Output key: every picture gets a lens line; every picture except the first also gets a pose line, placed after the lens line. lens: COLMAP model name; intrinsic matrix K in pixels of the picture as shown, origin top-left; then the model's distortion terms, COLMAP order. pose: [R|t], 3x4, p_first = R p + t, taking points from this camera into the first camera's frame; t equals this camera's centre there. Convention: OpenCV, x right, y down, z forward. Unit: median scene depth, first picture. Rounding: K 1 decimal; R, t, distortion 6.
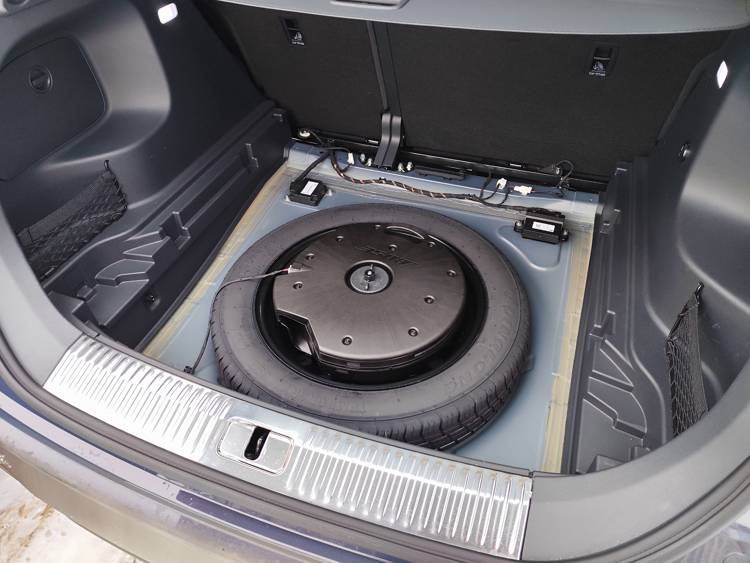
lens RADIAL K [[523.0, 0, 375.0], [0, 523.0, 281.5], [0, 0, 1]] dist [0.007082, -0.022646]
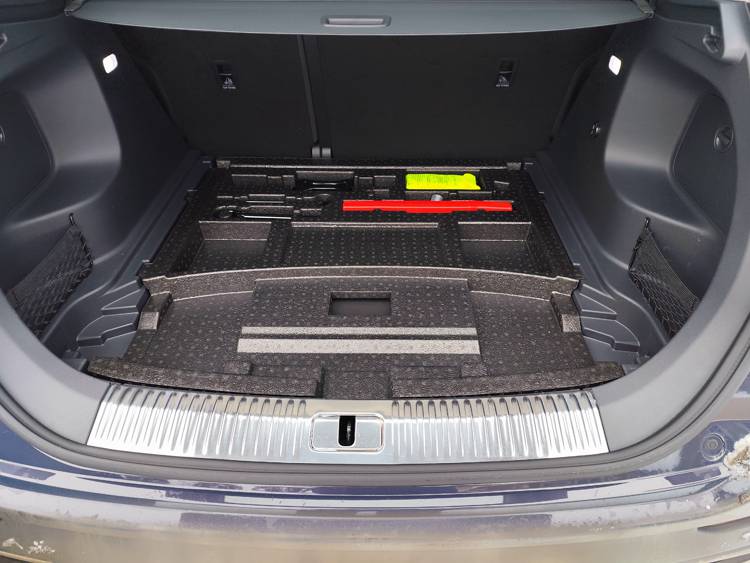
lens RADIAL K [[526.1, 0, 378.7], [0, 526.1, 283.3], [0, 0, 1]] dist [-0.002298, -0.006532]
pose [[0.942499, -0.187764, 0.276477, -0.274084], [0.217284, 0.972821, -0.080040, 0.085356], [-0.253934, 0.135511, 0.957682, -0.029284]]
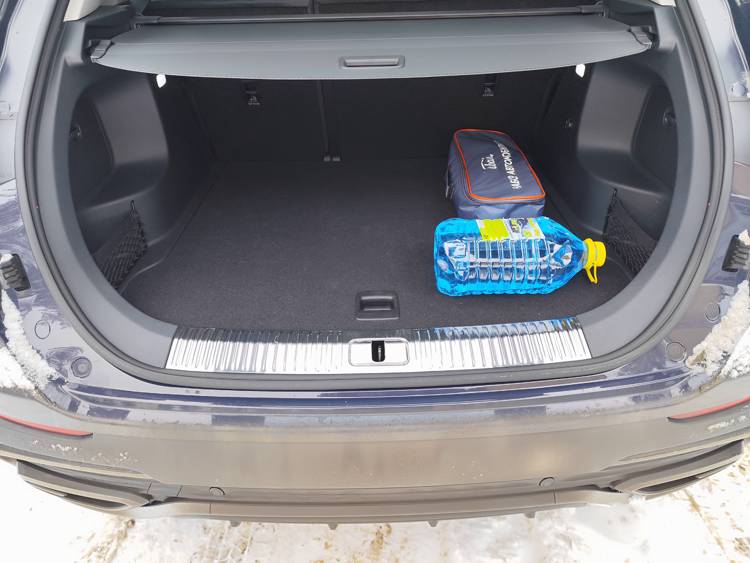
lens RADIAL K [[523.0, 0, 375.0], [0, 523.0, 281.5], [0, 0, 1]] dist [0.007082, -0.022646]
pose [[0.932891, -0.195770, 0.302305, -0.398447], [0.250463, 0.955809, -0.153938, 0.233193], [-0.258810, 0.219324, 0.940699, -0.146989]]
